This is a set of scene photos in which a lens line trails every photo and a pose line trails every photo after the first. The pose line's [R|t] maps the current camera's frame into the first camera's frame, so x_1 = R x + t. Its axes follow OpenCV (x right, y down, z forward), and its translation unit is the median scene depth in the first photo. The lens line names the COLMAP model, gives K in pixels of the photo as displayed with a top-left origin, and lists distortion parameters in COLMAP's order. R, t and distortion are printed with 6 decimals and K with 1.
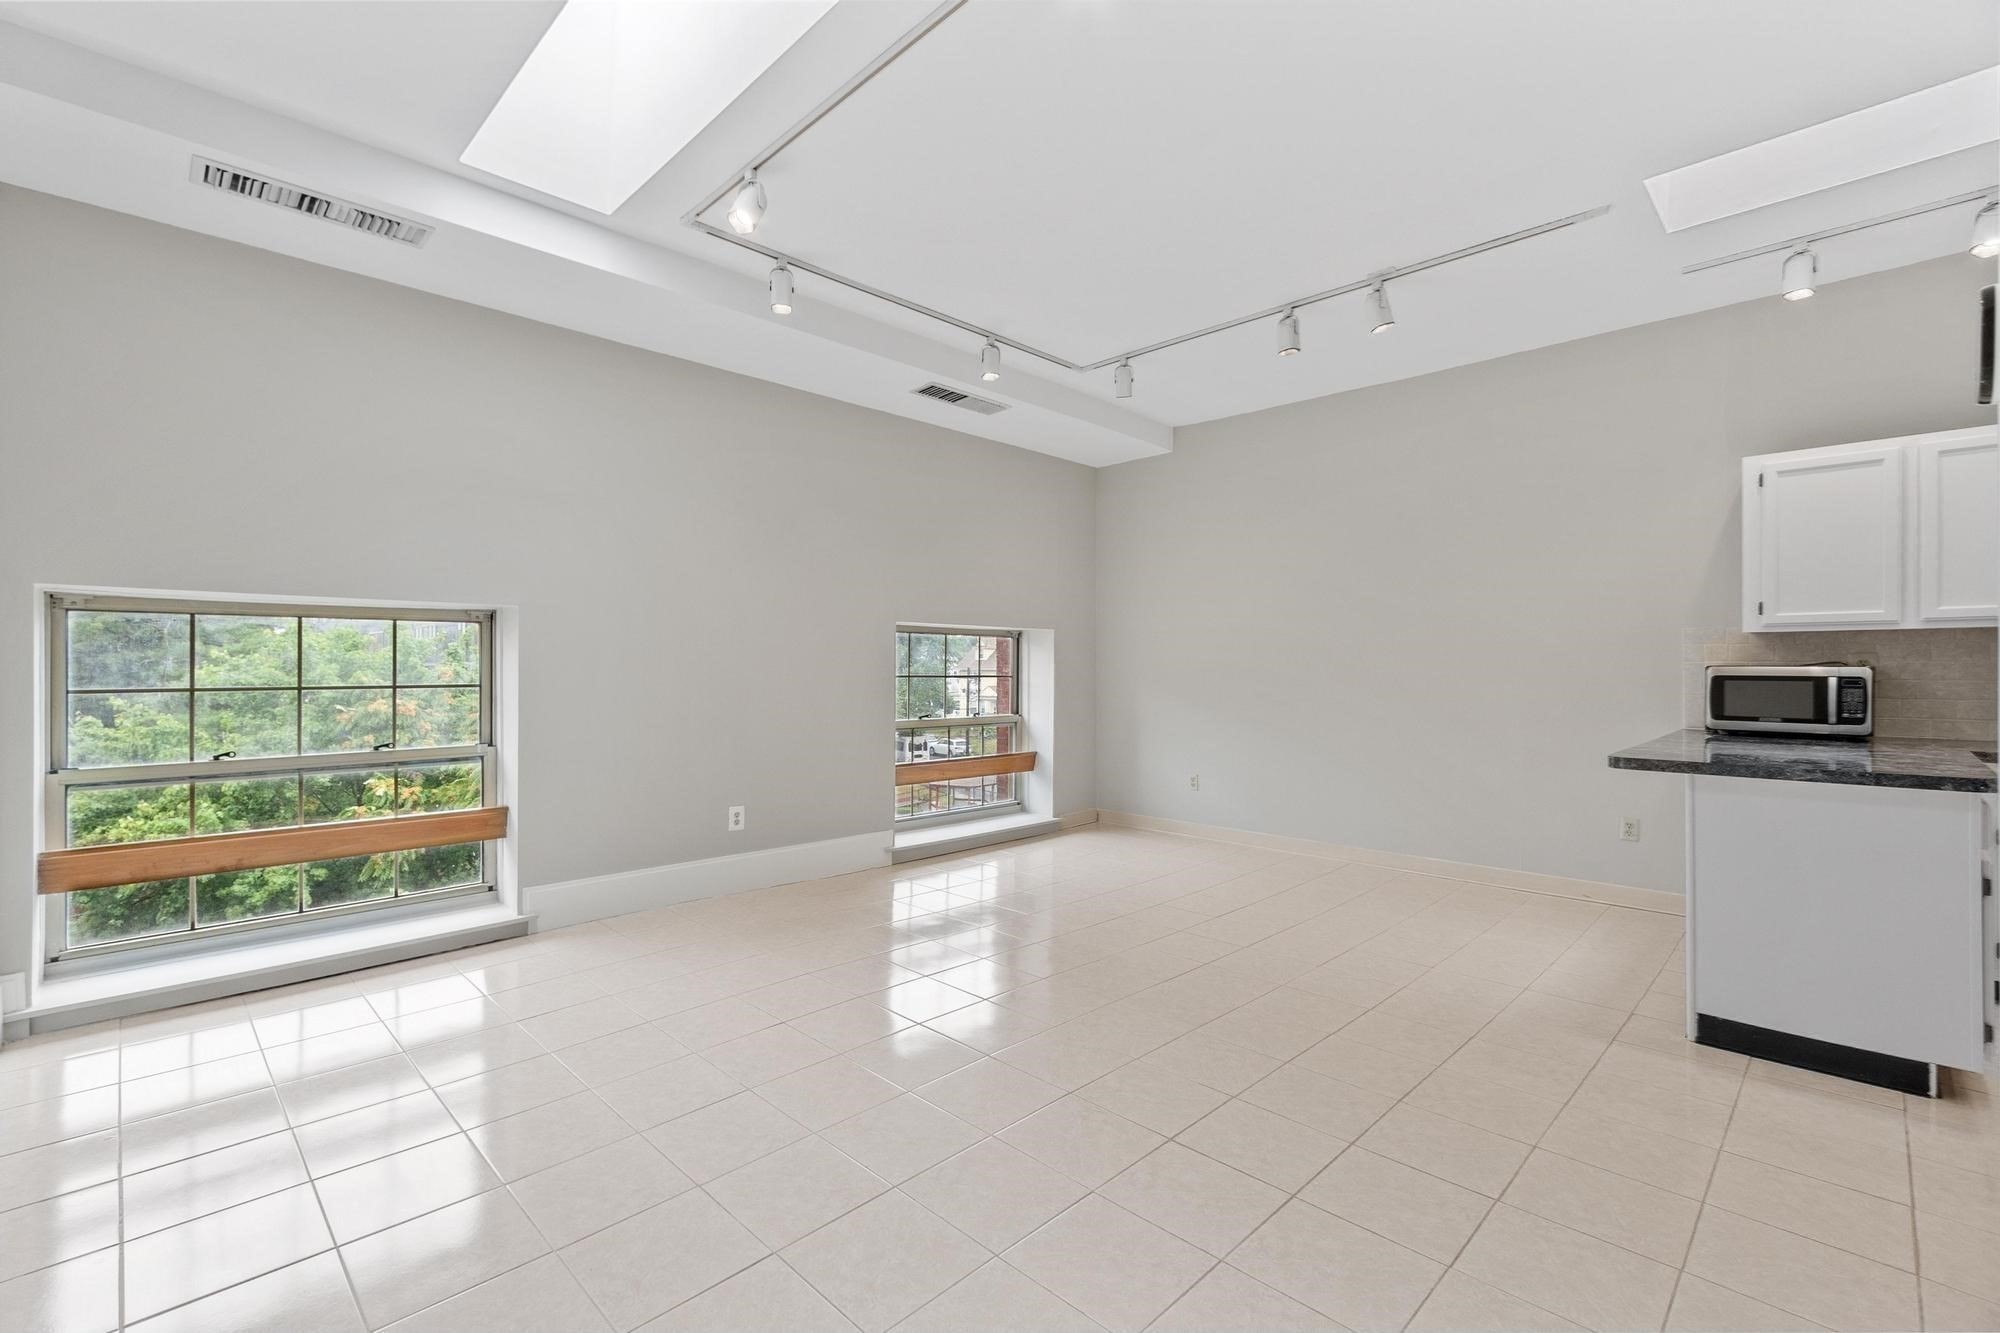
lens RADIAL K [[872.9, 0, 951.9], [0, 872.9, 667.1], [0, 0, 1]] dist [0.000838, 0.000171]
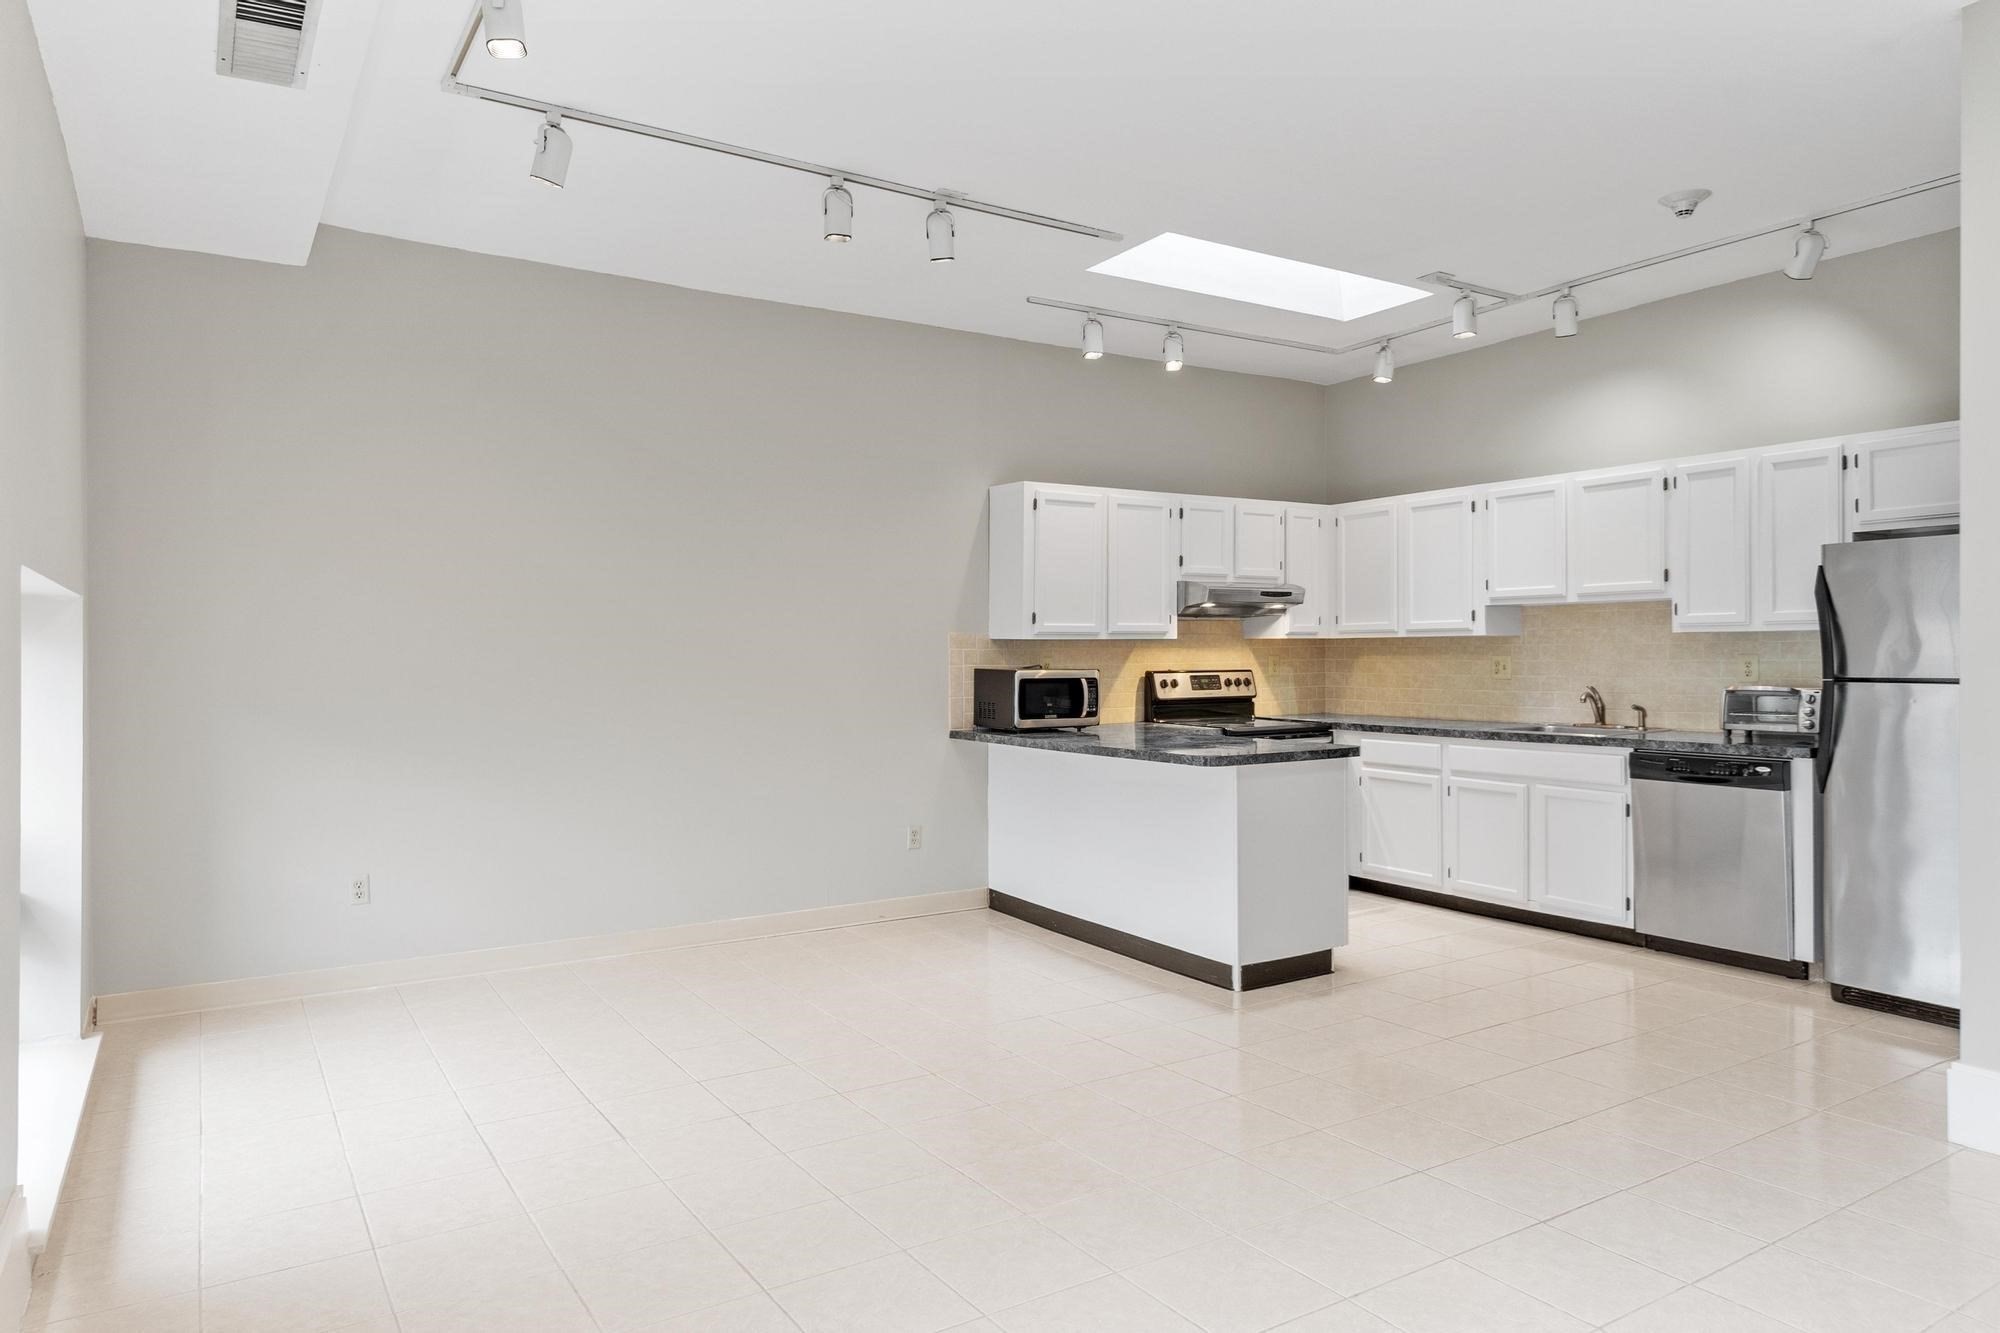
lens RADIAL K [[1230.9, 0, 945.9], [0, 1230.9, 656.7], [0, 0, 1]] dist [0.006589, 0.000620]
pose [[0.209883, -0.003793, 0.977719, -0.693608], [0.004049, 0.999987, 0.003010, -0.024286], [-0.977718, 0.003327, 0.209896, 0.834841]]
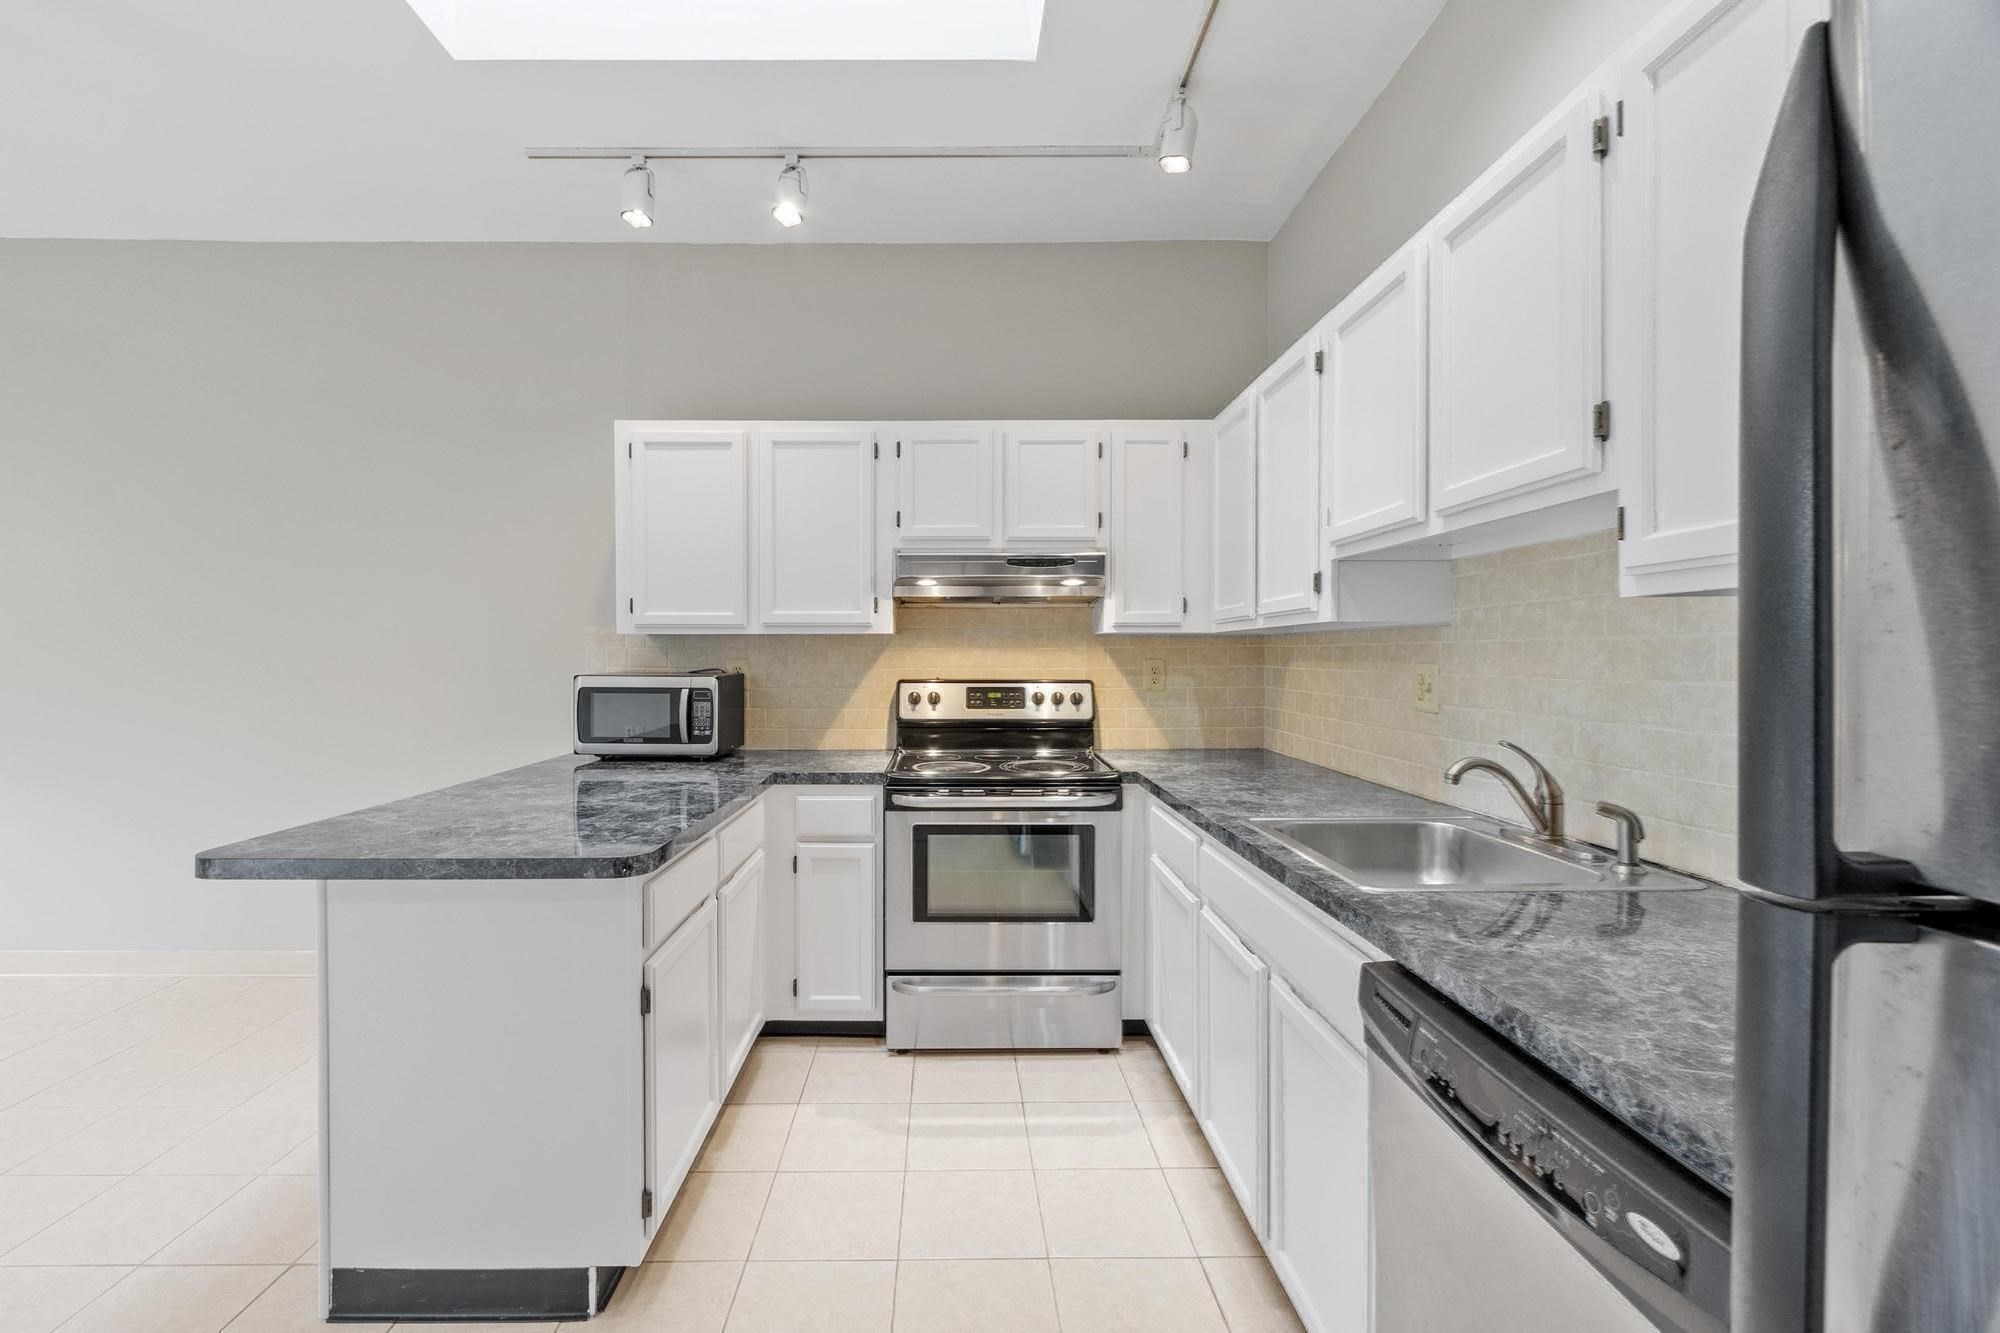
lens RADIAL K [[872.9, 0, 951.9], [0, 872.9, 667.1], [0, 0, 1]] dist [0.000838, 0.000171]
pose [[0.685738, -0.008636, 0.727797, 0.568170], [-0.002382, 0.999898, 0.014109, -0.022738], [-0.727844, -0.011408, 0.685647, 0.224253]]
